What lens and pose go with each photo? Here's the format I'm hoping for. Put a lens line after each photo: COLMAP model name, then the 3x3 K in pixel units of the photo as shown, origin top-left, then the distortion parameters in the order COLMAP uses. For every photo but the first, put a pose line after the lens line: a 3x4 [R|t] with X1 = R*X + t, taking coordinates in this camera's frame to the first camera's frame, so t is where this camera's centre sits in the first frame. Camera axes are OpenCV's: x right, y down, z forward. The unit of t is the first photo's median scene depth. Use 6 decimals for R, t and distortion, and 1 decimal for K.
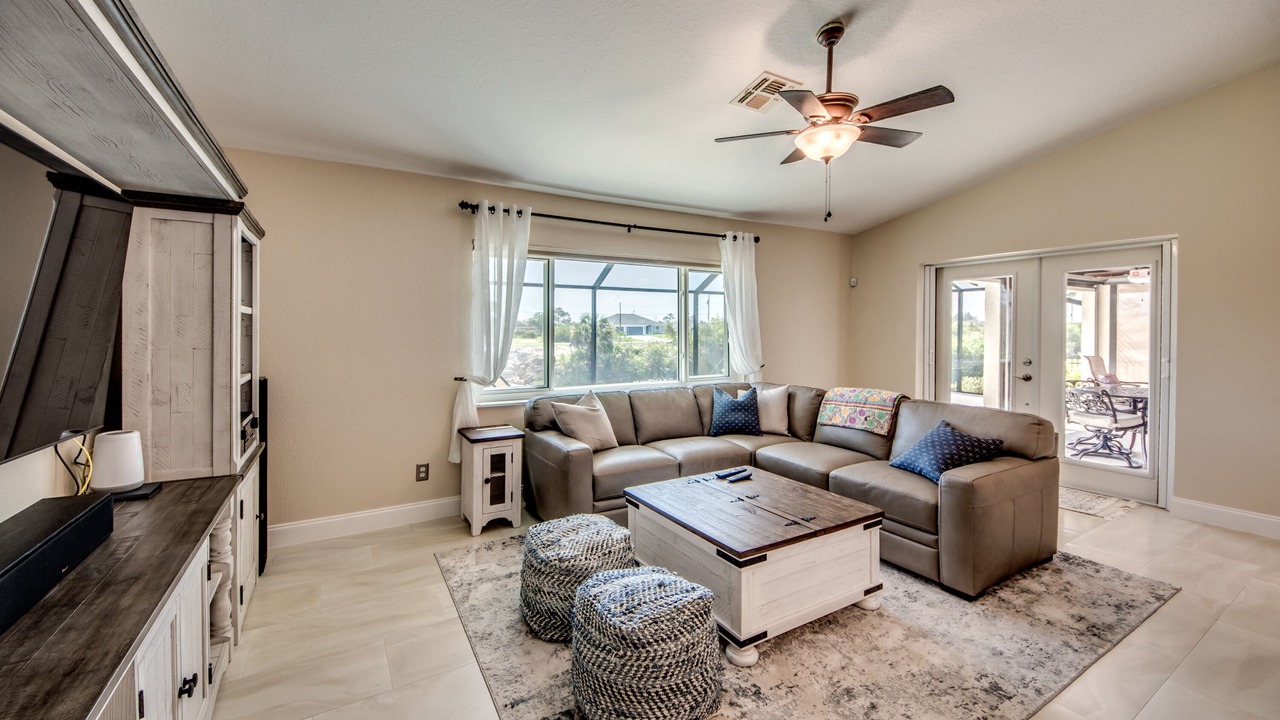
lens RADIAL K [[504.9, 0, 622.9], [0, 504.9, 339.3], [0, 0, 1]] dist [0.020388, -0.017313]
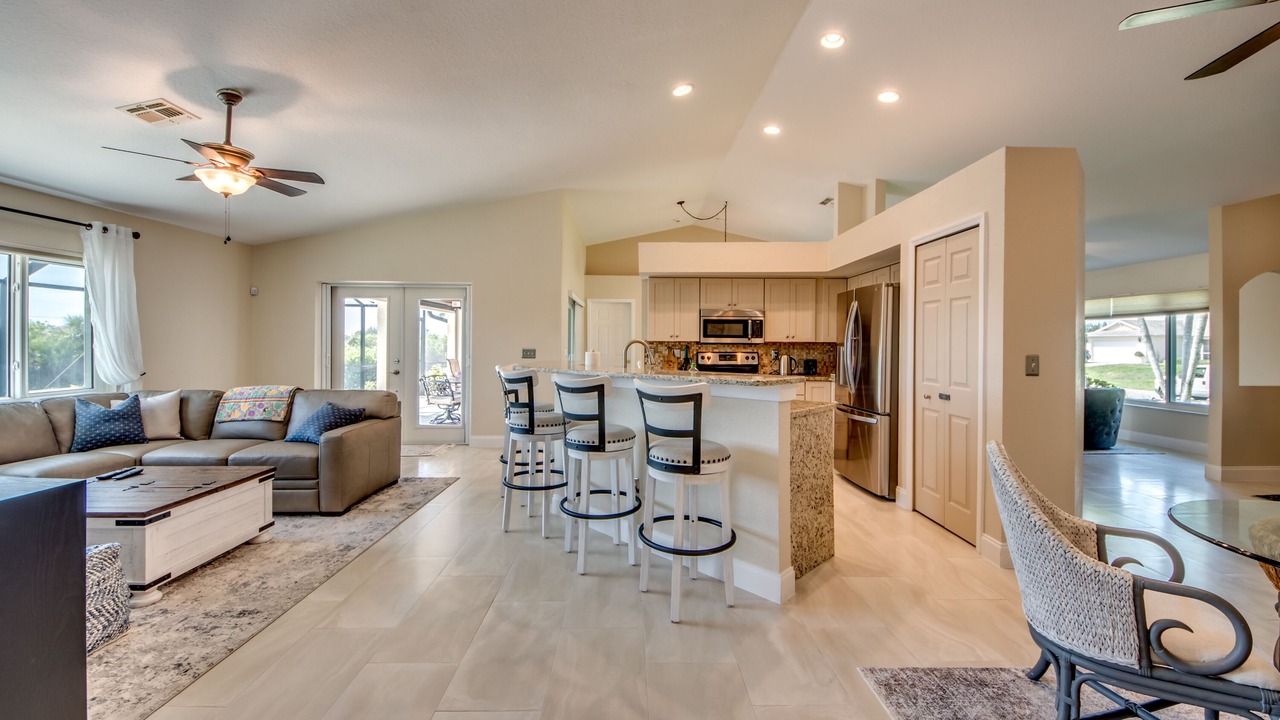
lens RADIAL K [[504.9, 0, 622.9], [0, 504.9, 339.3], [0, 0, 1]] dist [0.020388, -0.017313]
pose [[0.498384, 0.006766, 0.866930, -0.135400], [0.011750, 0.999825, -0.014558, 0.021264], [-0.866877, 0.017442, 0.498217, -0.326476]]
